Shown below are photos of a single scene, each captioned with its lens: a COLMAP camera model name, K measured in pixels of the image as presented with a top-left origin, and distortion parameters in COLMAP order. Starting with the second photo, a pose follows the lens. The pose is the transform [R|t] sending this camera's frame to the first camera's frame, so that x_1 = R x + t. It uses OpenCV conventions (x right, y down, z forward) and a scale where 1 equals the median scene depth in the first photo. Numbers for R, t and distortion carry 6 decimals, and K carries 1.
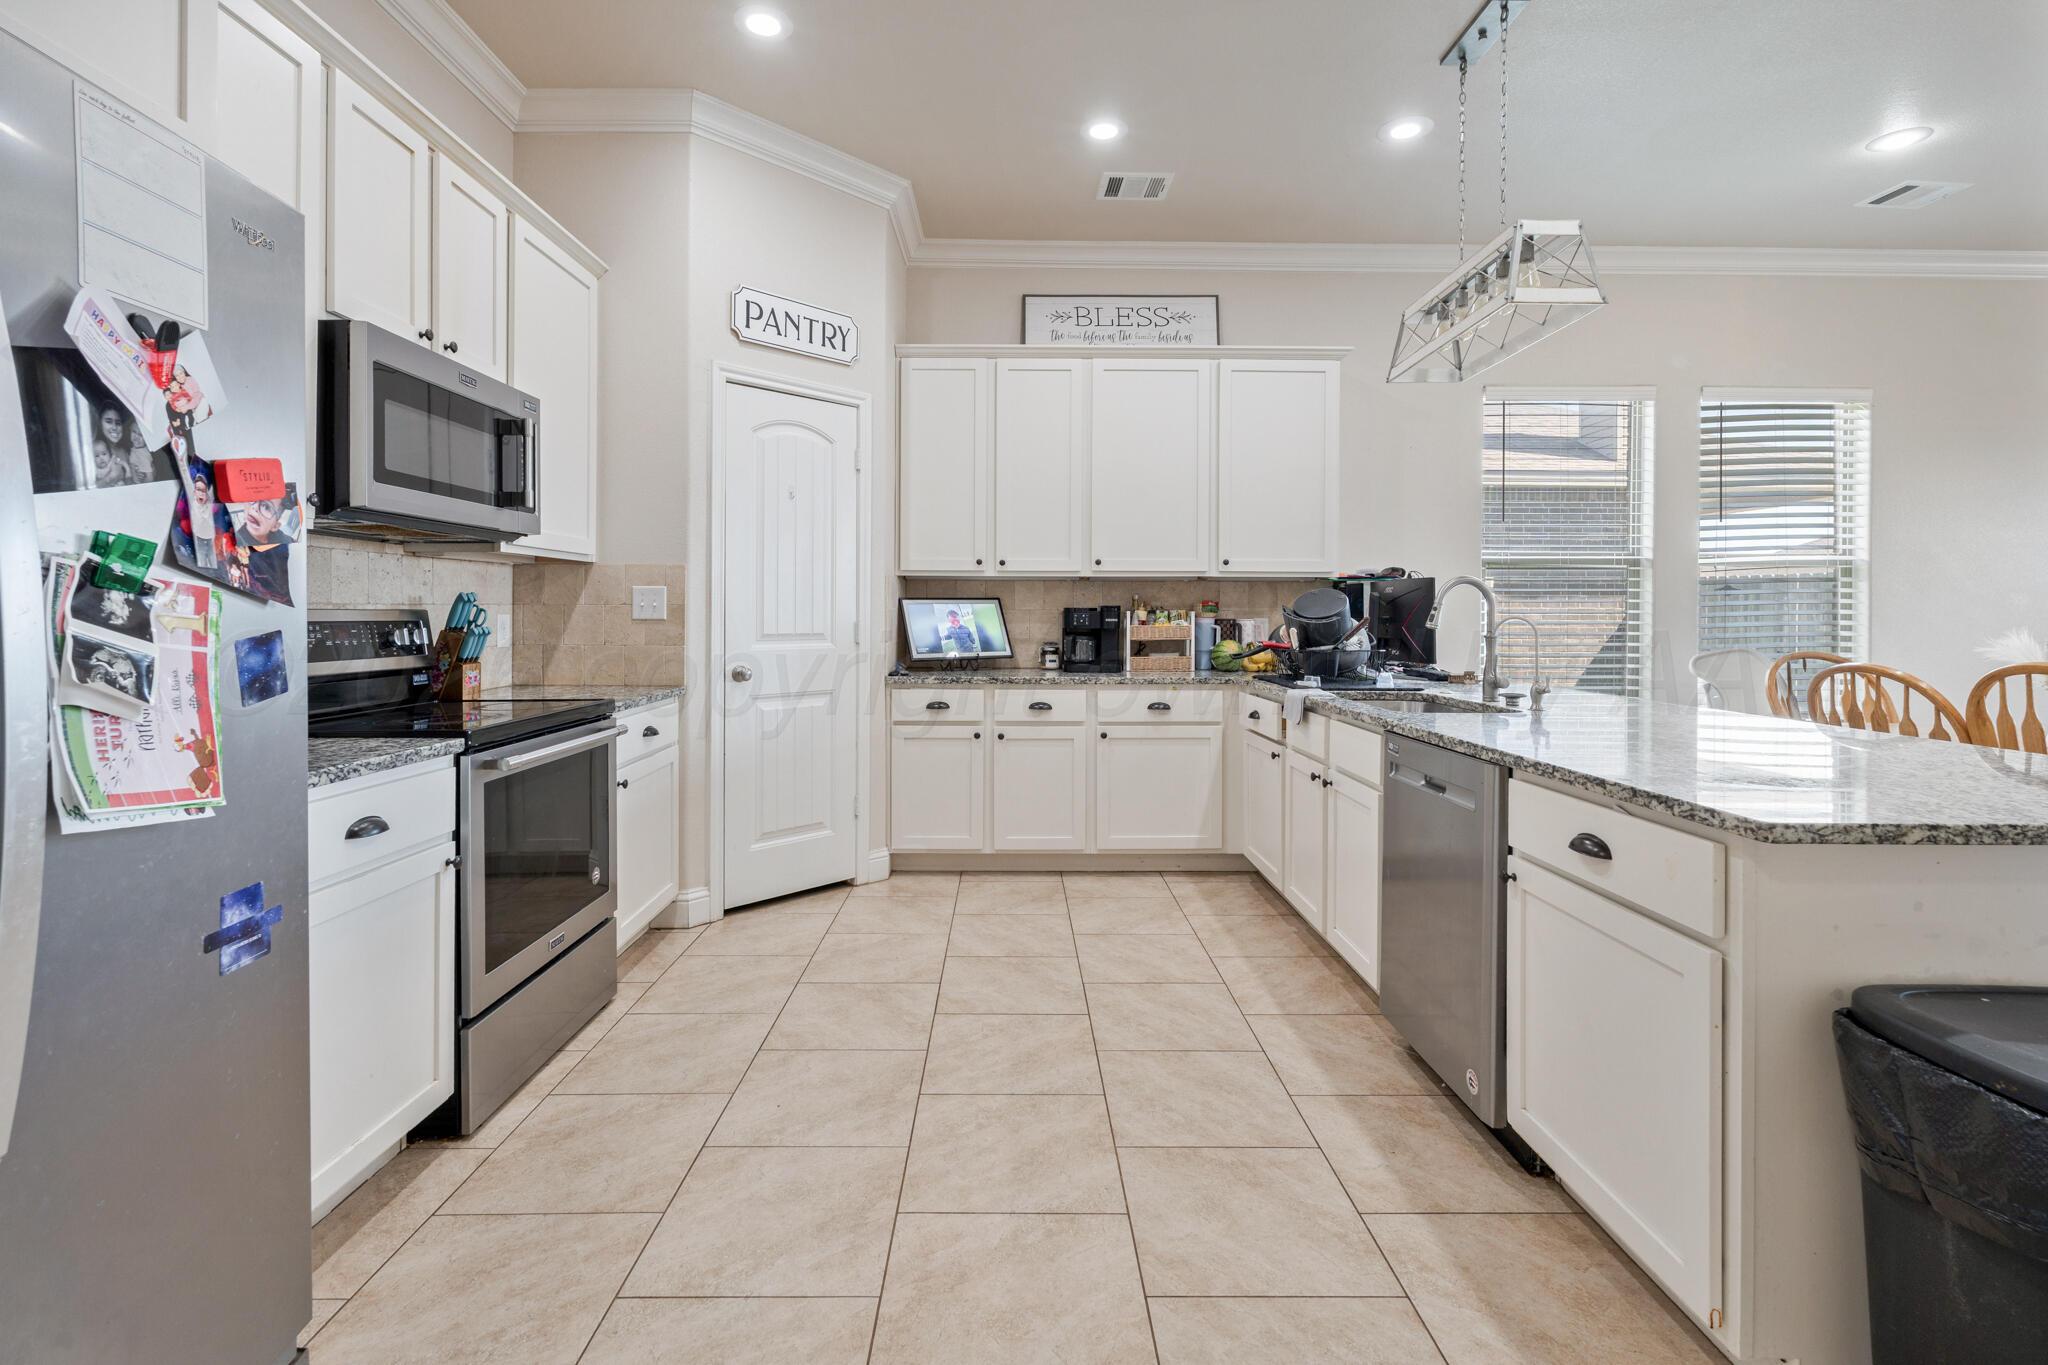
lens RADIAL K [[919.2, 0, 1024.0], [0, 919.2, 611.6], [0, 0, 1]] dist [-0.005447, -0.000463]
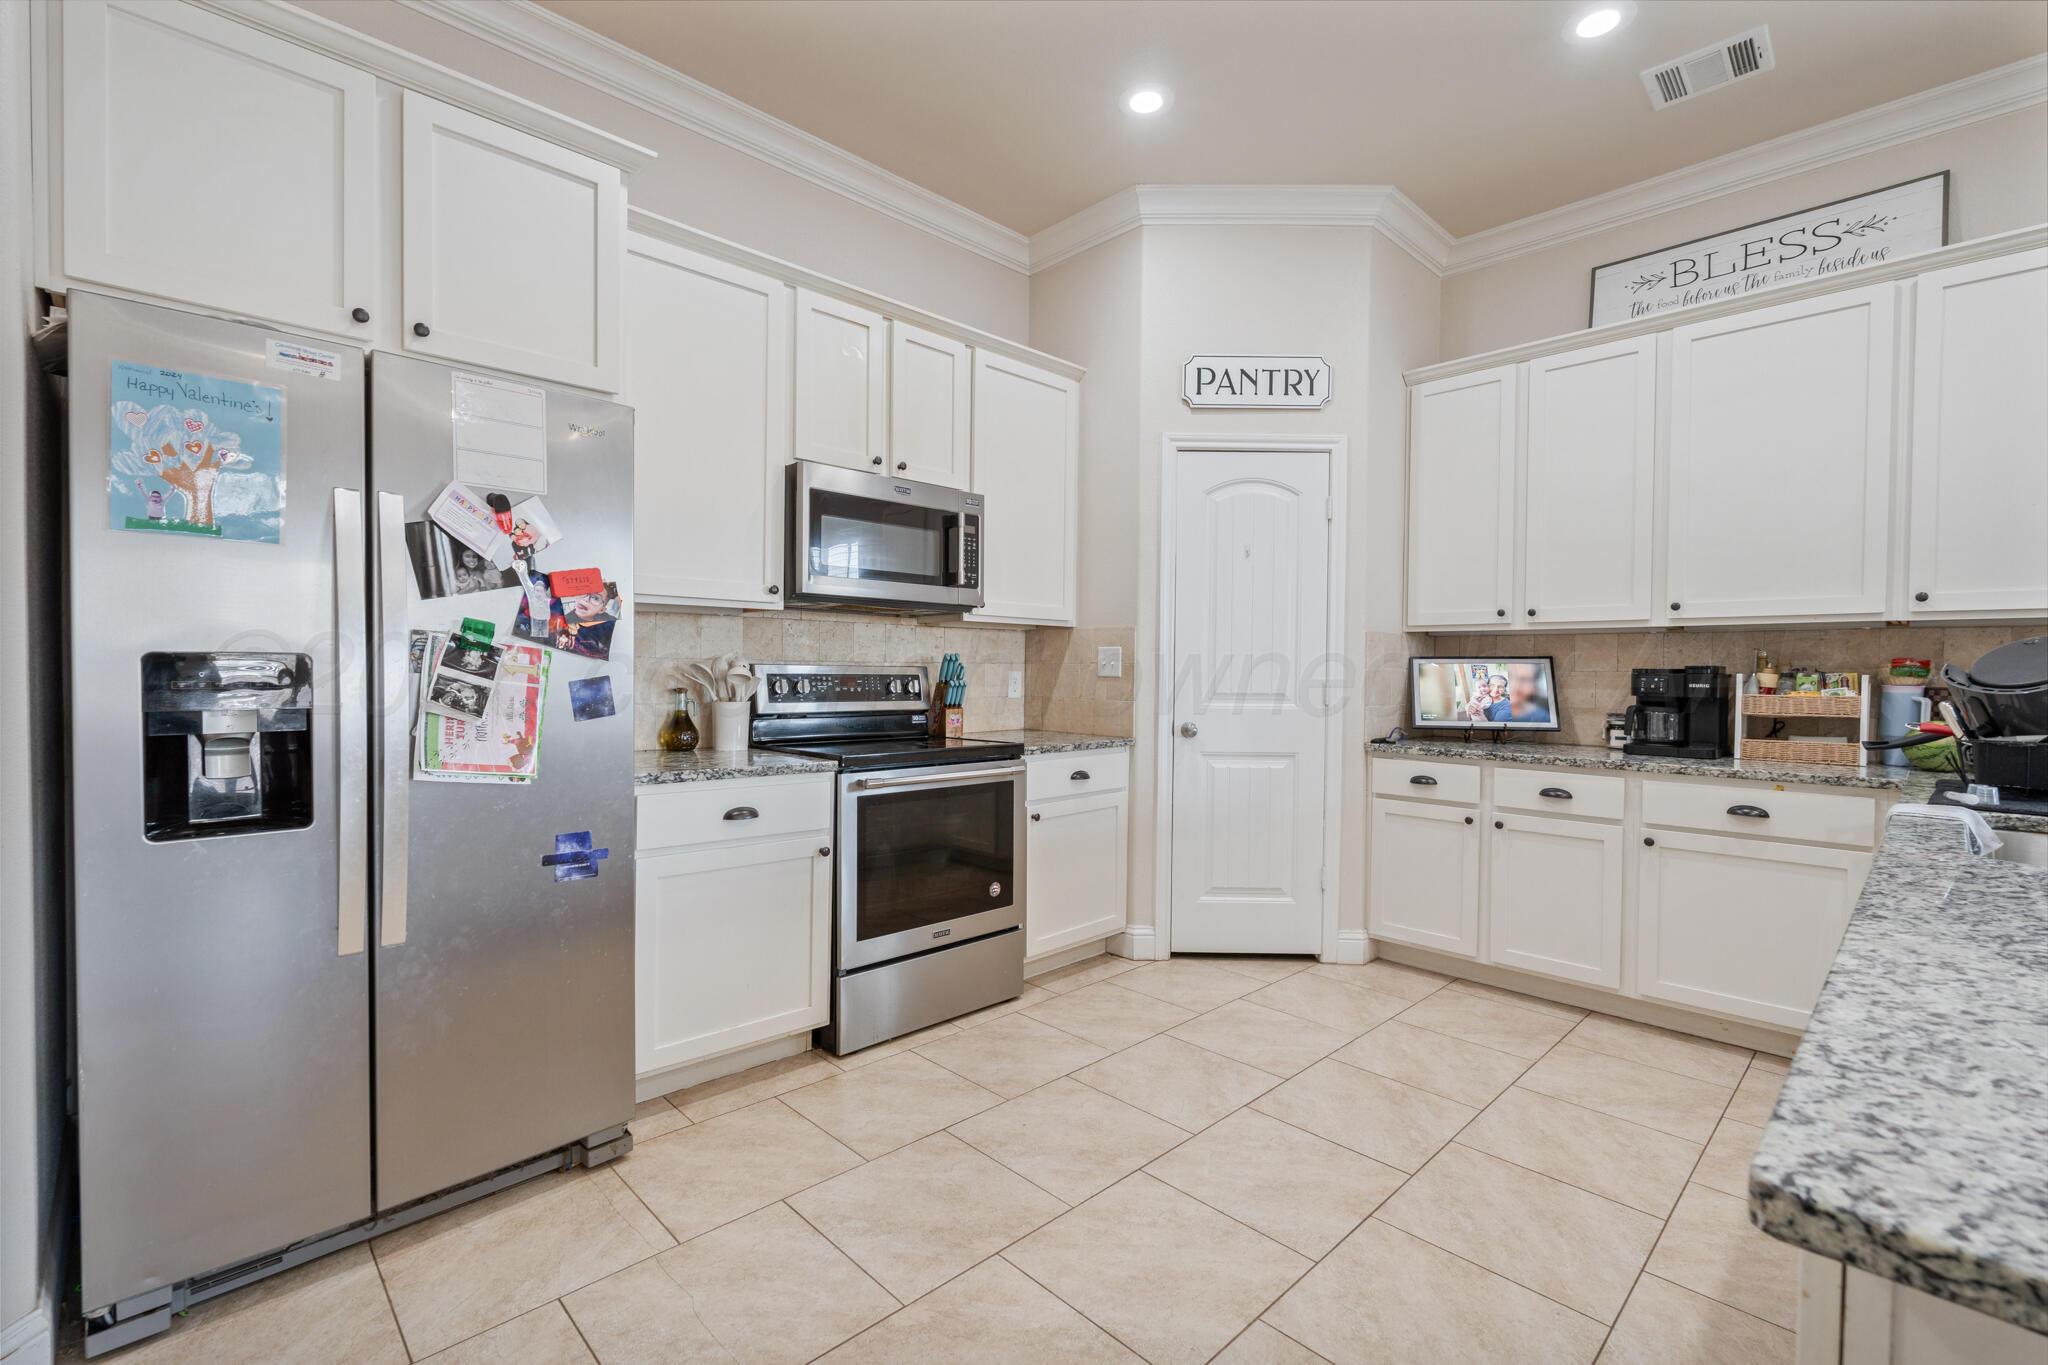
lens RADIAL K [[894.9, 0, 1024.0], [0, 894.9, 682.5], [0, 0, 1]] dist [-0.003209, -0.000060]
pose [[0.689225, 0.014959, -0.724393, 0.312983], [-0.008140, 0.999884, 0.012904, 0.002450], [0.724502, -0.002997, 0.689266, 0.175888]]
